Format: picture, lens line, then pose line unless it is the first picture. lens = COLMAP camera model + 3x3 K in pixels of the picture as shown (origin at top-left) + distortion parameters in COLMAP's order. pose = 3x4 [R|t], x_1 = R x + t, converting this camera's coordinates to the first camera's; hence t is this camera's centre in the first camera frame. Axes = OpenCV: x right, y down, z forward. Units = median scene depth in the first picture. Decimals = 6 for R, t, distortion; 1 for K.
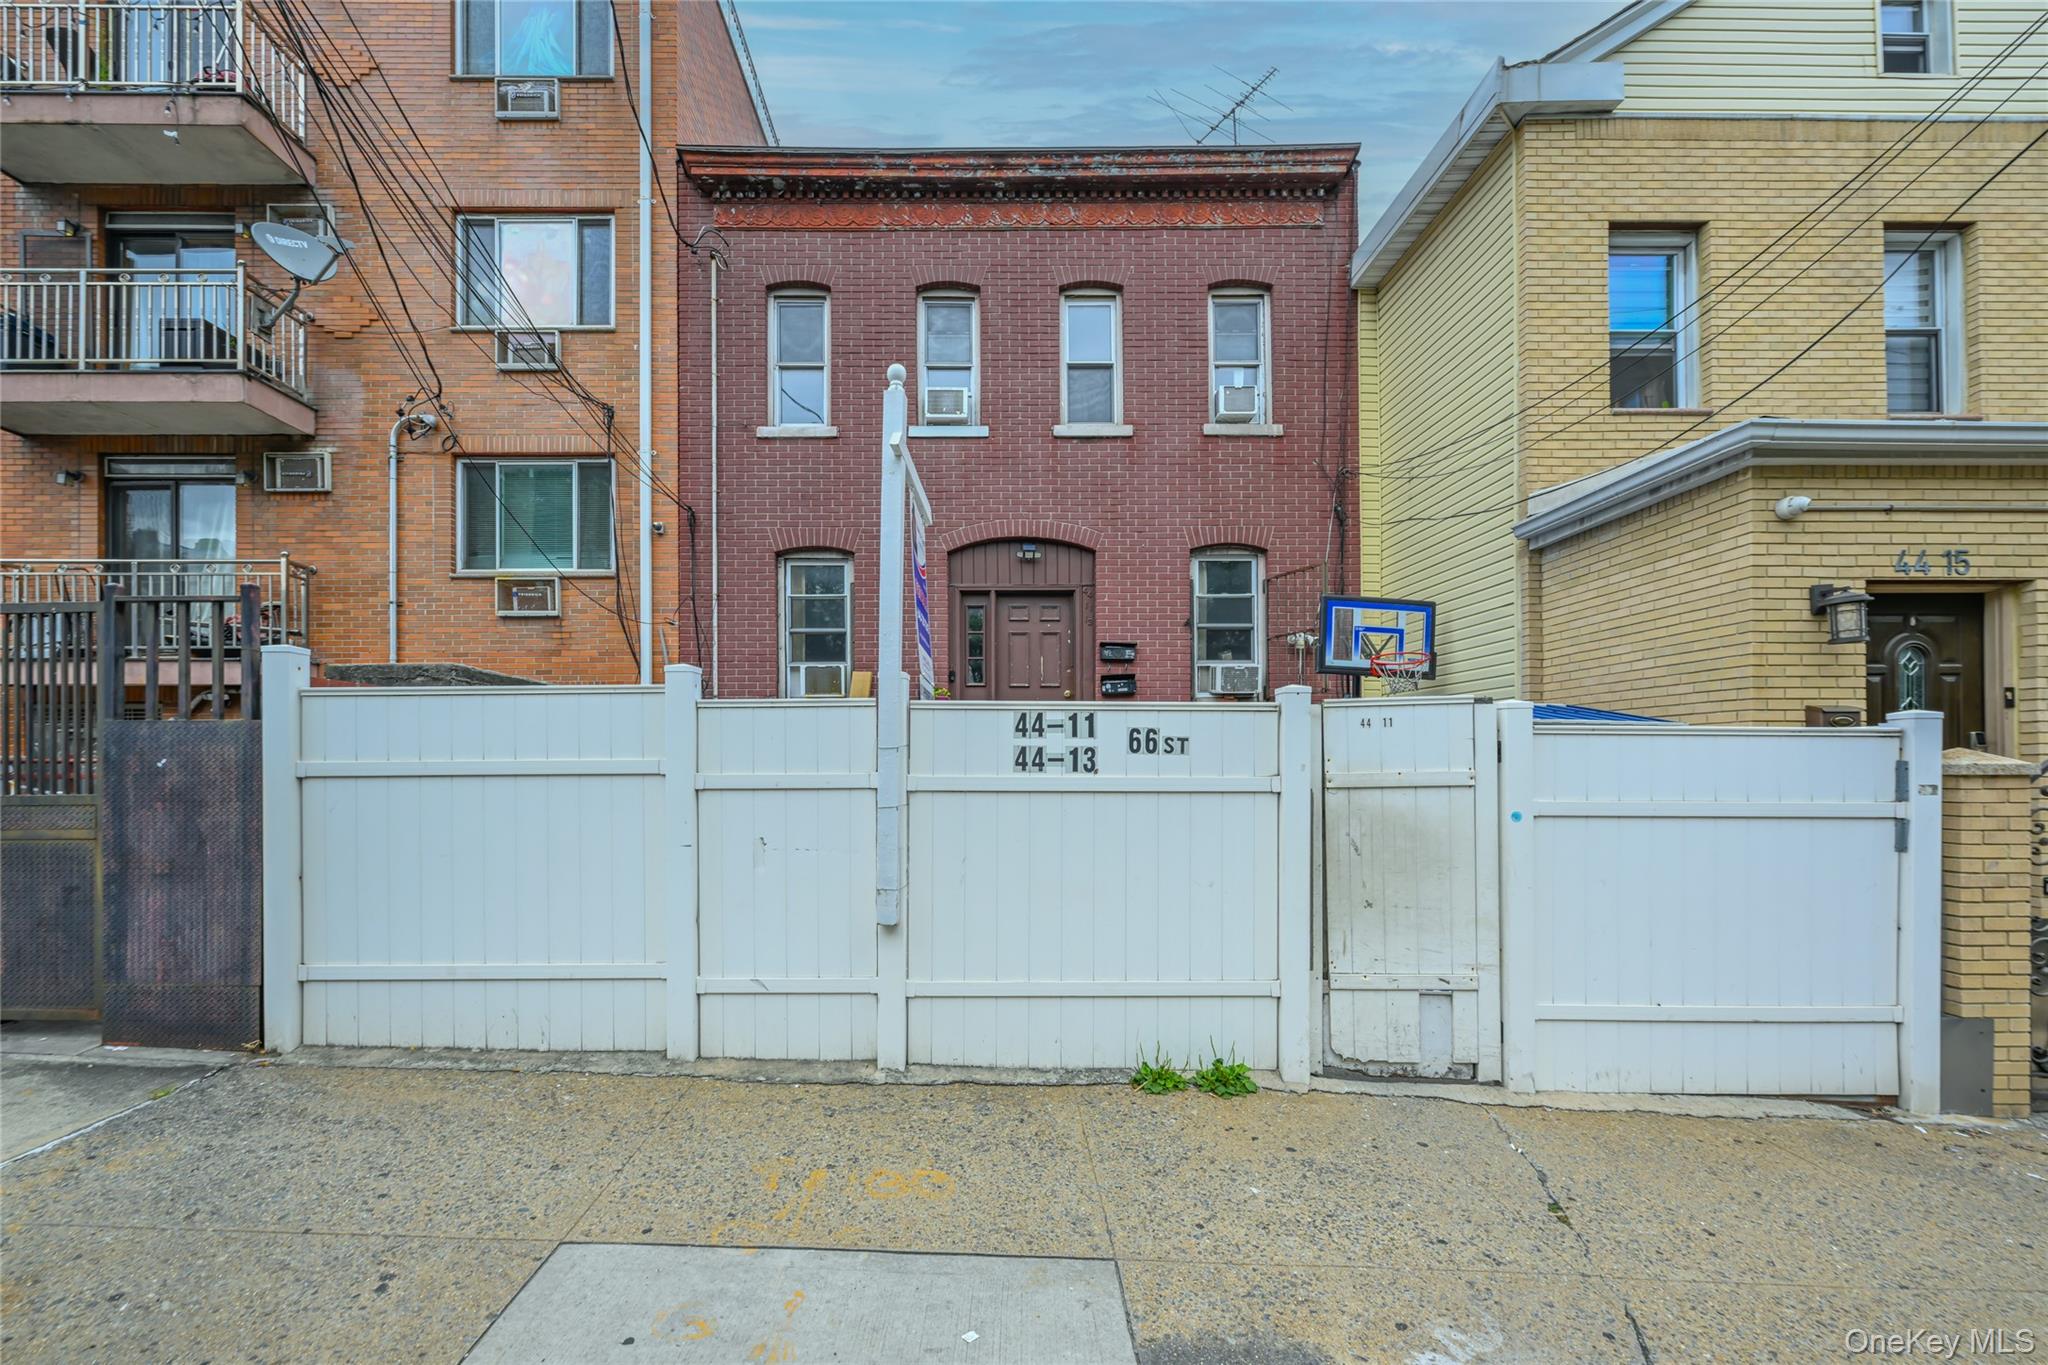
lens RADIAL K [[792.1, 0, 944.3], [0, 792.1, 753.1], [0, 0, 1]] dist [-0.000840, -0.000142]
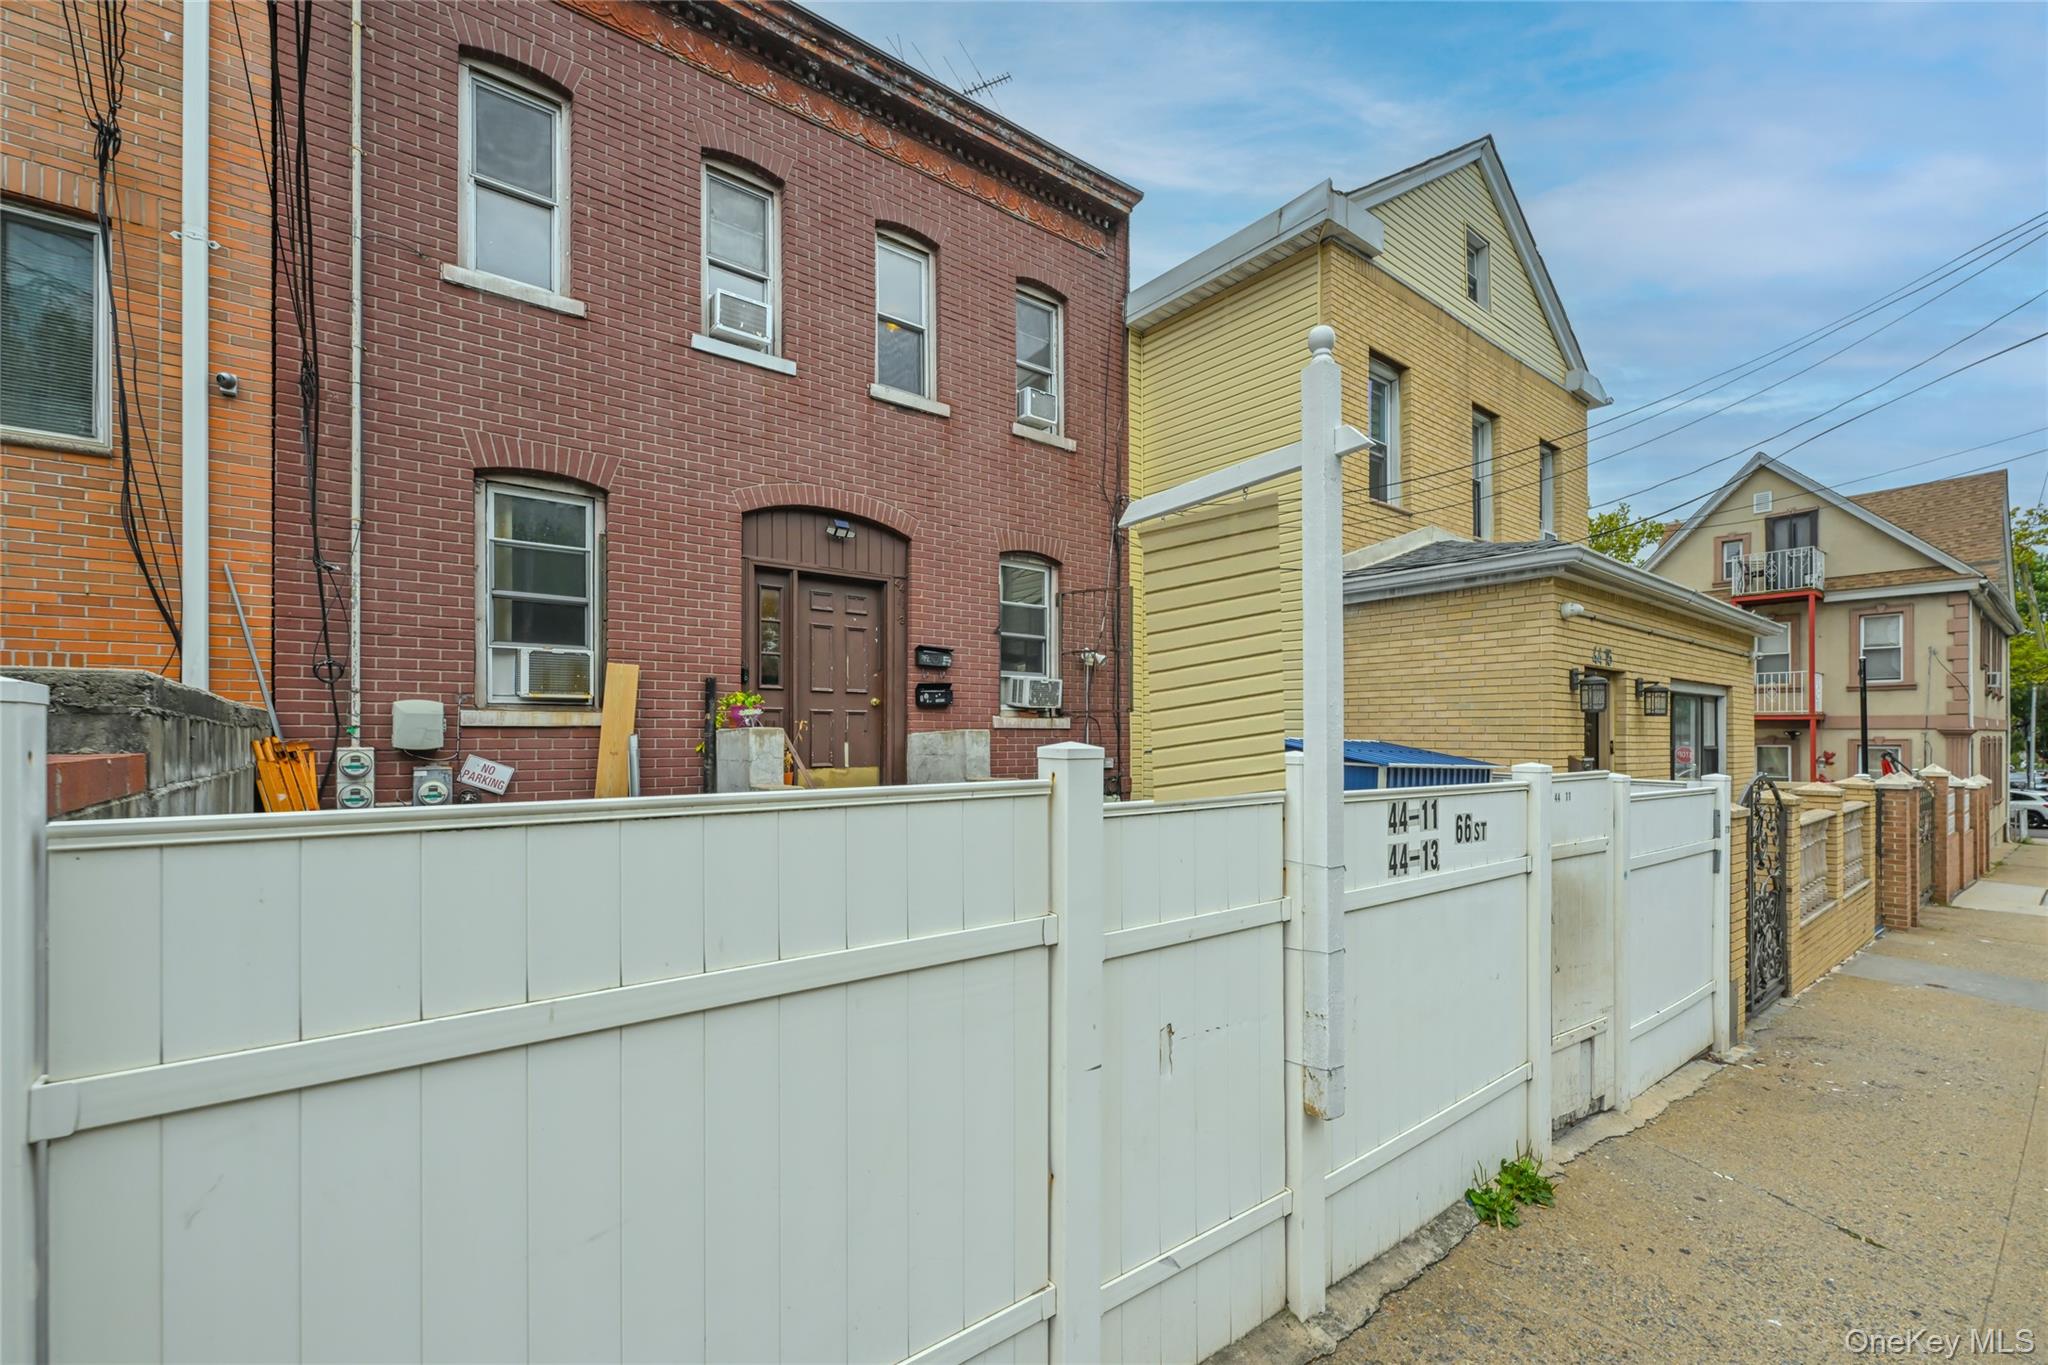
lens RADIAL K [[826.6, 0, 908.8], [0, 826.6, 718.8], [0, 0, 1]] dist [-0.000500, -0.000214]
pose [[0.802247, 0.007072, 0.596950, -0.359093], [-0.008423, 0.999964, -0.000527, -0.059335], [-0.596932, -0.004605, 0.802278, 0.278463]]
